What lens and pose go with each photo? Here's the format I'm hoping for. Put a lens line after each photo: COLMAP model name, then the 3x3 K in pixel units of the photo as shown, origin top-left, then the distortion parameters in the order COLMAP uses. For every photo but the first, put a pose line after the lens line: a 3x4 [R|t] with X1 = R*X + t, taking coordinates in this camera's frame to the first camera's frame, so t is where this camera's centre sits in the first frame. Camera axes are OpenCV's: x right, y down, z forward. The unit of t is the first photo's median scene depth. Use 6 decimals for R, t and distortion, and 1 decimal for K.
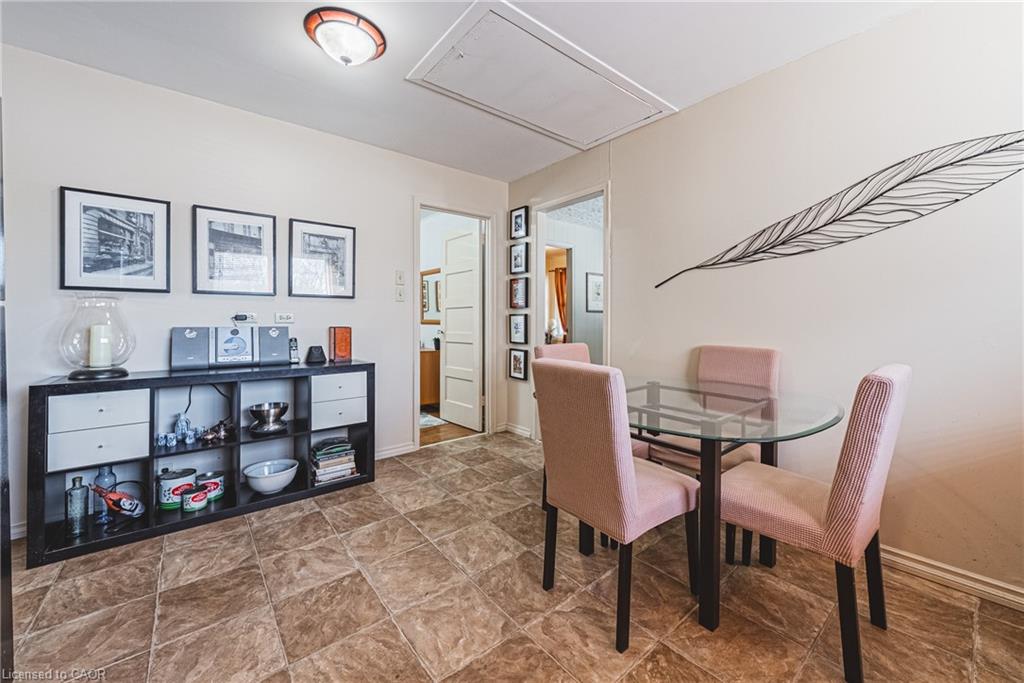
lens RADIAL K [[384.1, 0, 504.1], [0, 384.1, 318.5], [0, 0, 1]] dist [-0.012301, 0.000029]
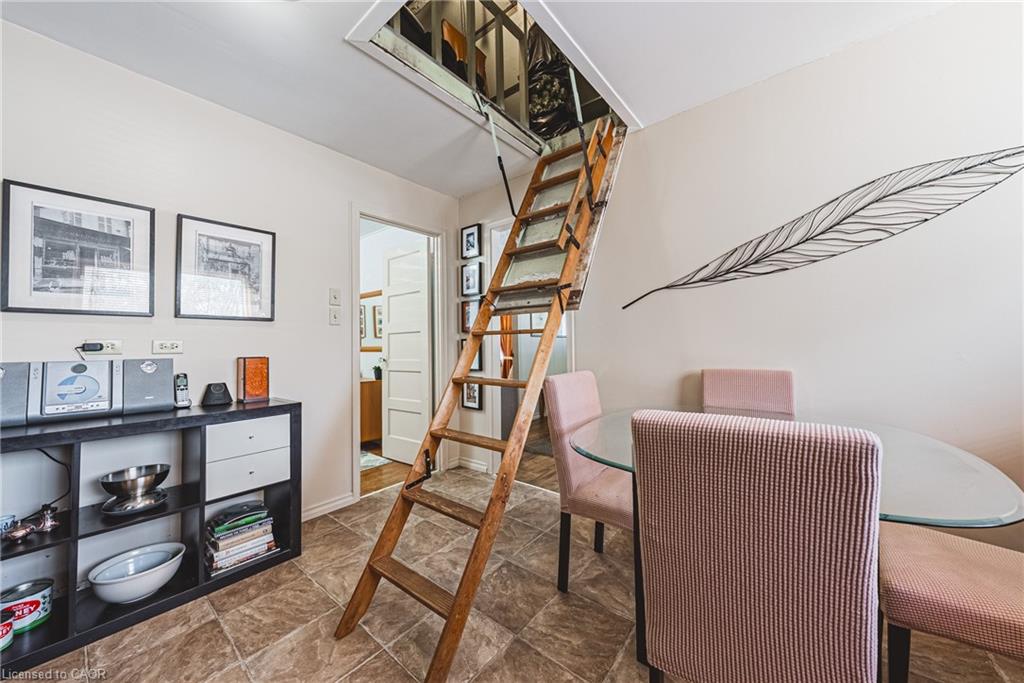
lens RADIAL K [[361.7, 0, 514.9], [0, 361.7, 333.0], [0, 0, 1]] dist [-0.009396, 0.000406]
pose [[0.979085, -0.009442, 0.203231, -0.060294], [0.015594, 0.999467, -0.028693, 0.002456], [-0.202851, 0.031262, 0.978710, 0.191736]]
